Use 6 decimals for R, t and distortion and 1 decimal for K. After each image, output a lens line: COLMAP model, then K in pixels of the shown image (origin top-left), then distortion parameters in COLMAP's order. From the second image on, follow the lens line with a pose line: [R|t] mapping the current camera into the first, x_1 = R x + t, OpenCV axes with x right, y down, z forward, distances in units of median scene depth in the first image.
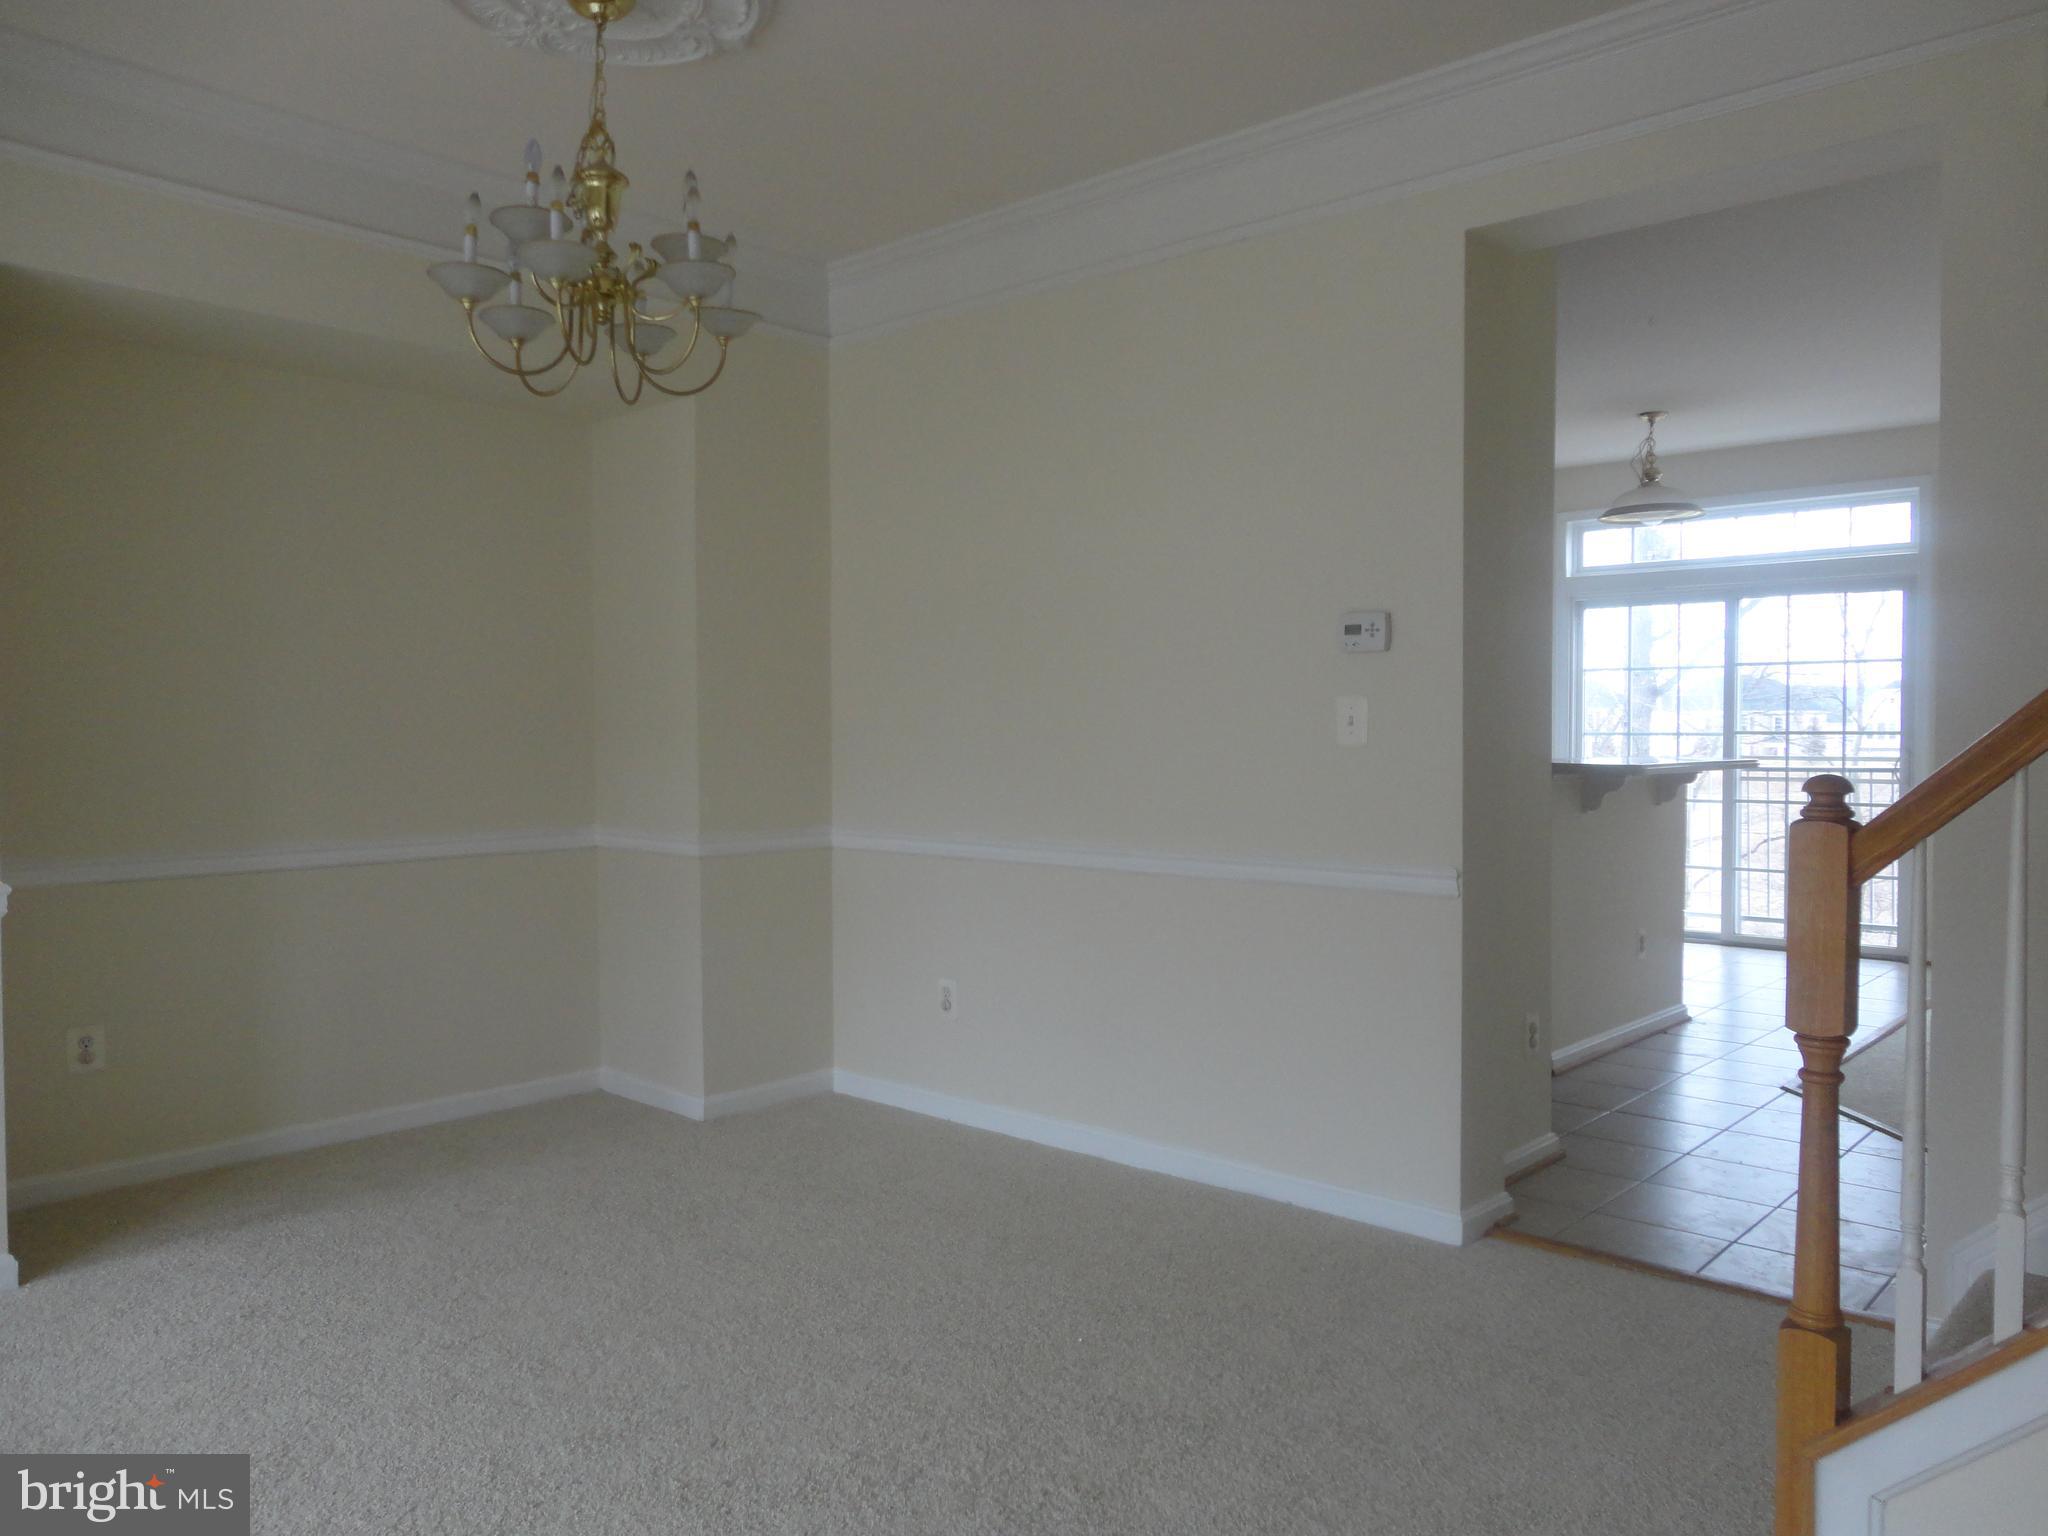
lens RADIAL K [[1499.9, 0, 1026.5], [0, 1499.9, 765.1], [0, 0, 1]] dist [-0.021213, 0.016265]
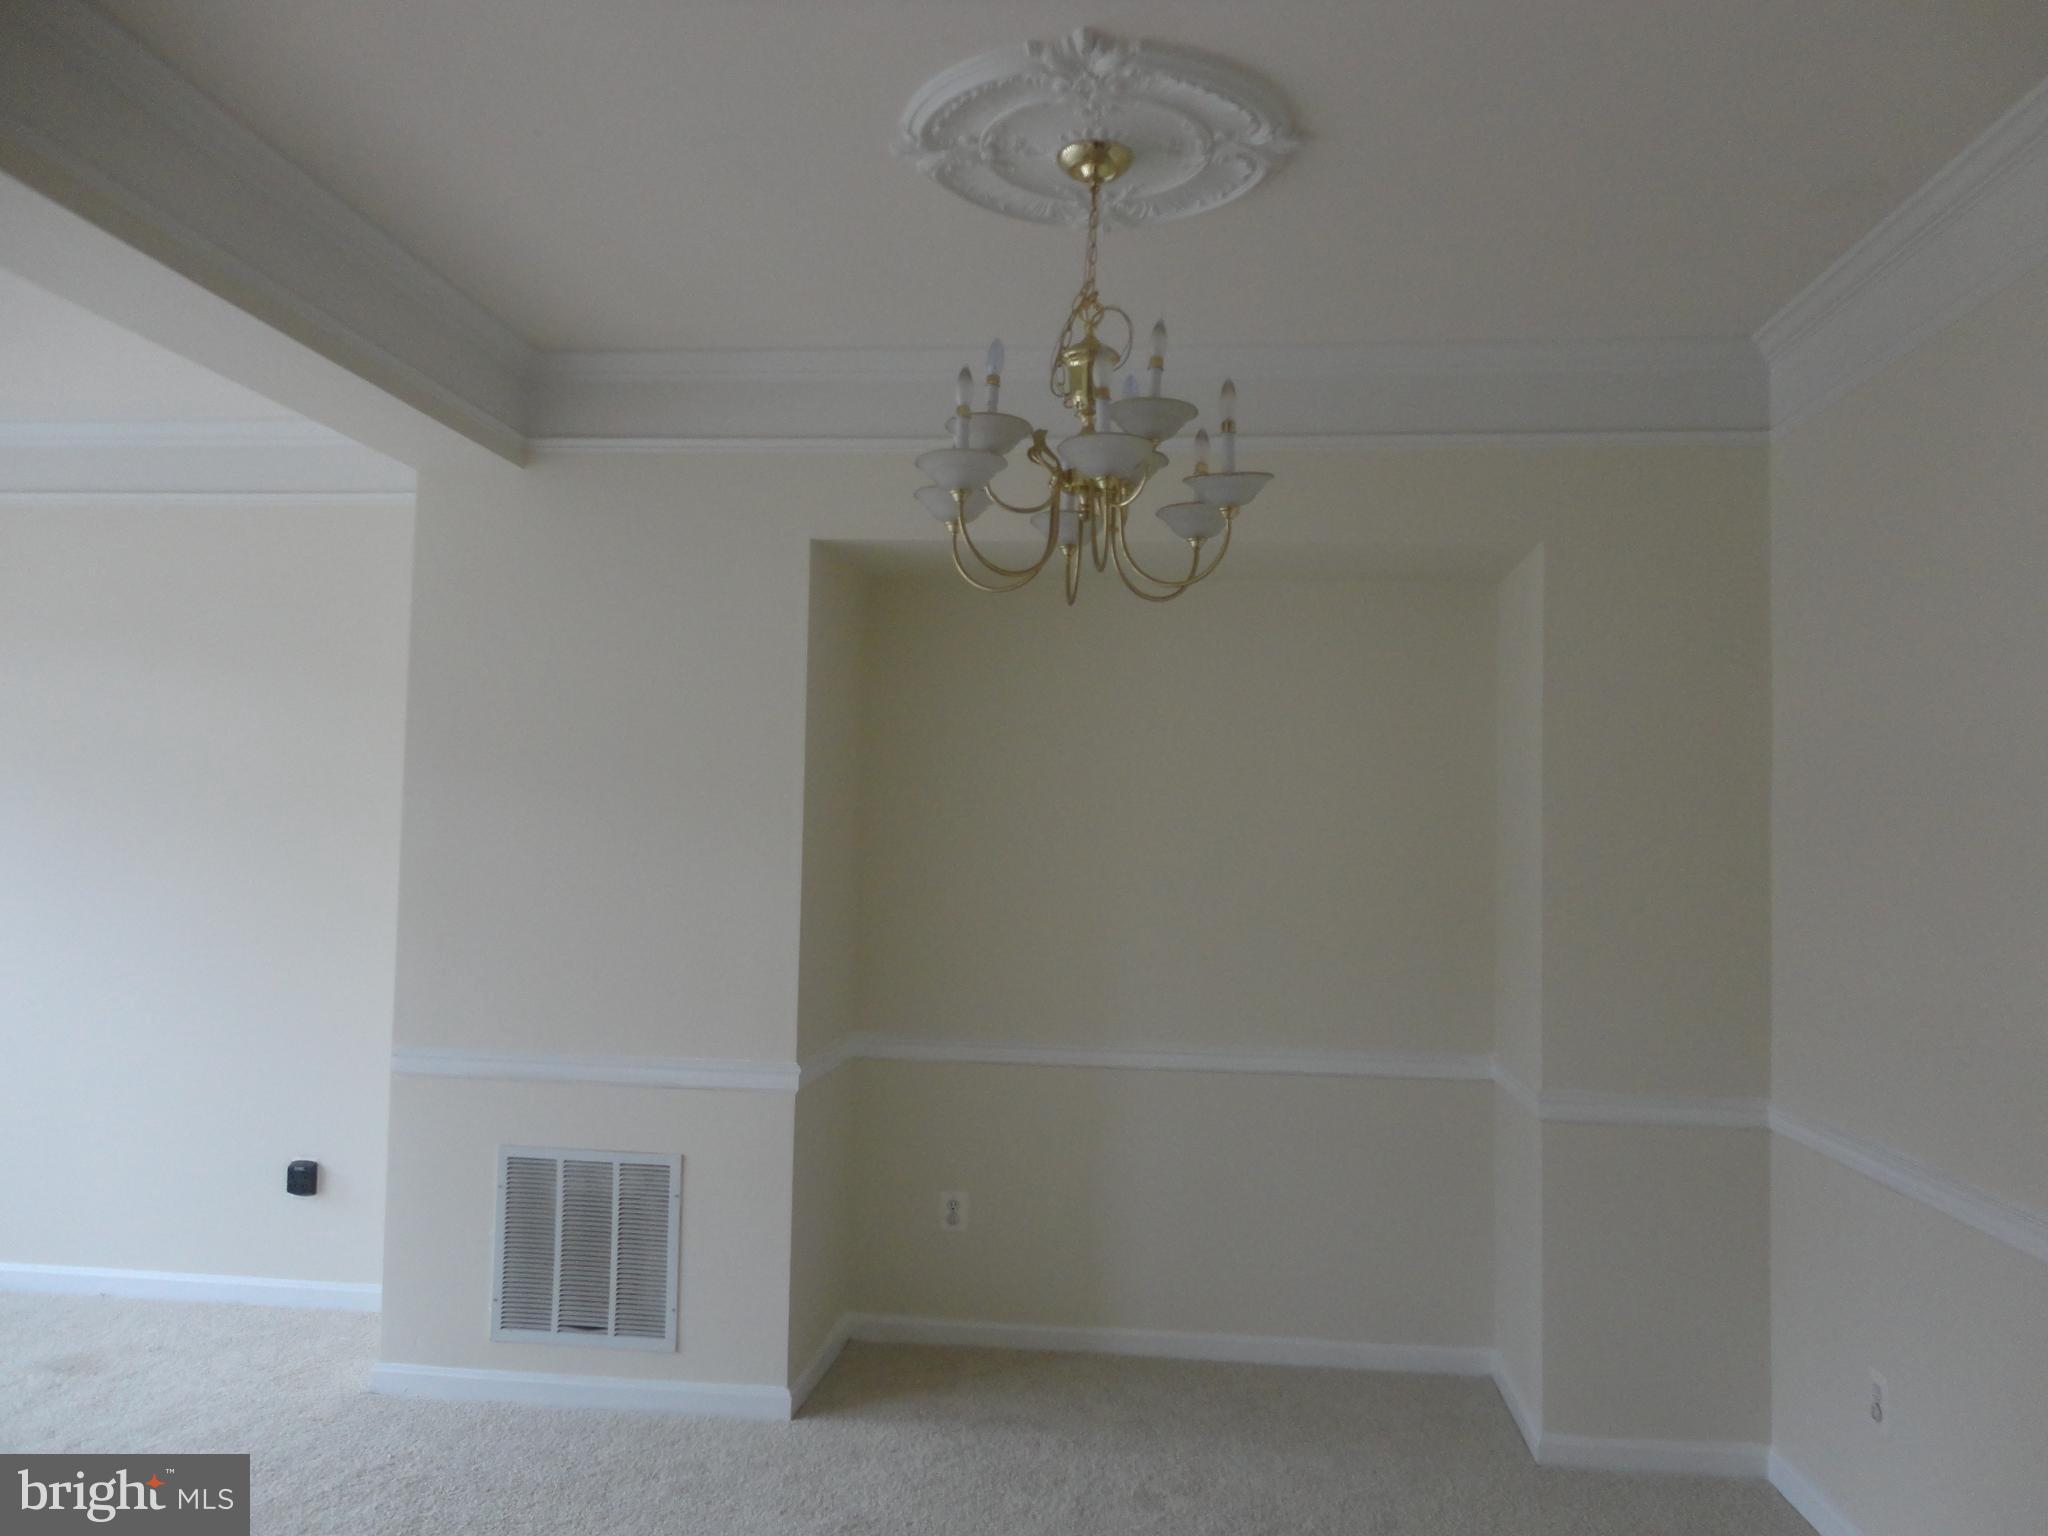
lens RADIAL K [[1499.9, 0, 1022.4], [0, 1499.9, 757.8], [0, 0, 1]] dist [-0.021213, 0.016265]
pose [[0.592382, -0.024861, -0.805274, 0.303479], [-0.047482, 0.996709, -0.065700, -0.074556], [0.804257, 0.077156, 0.589252, 0.358147]]
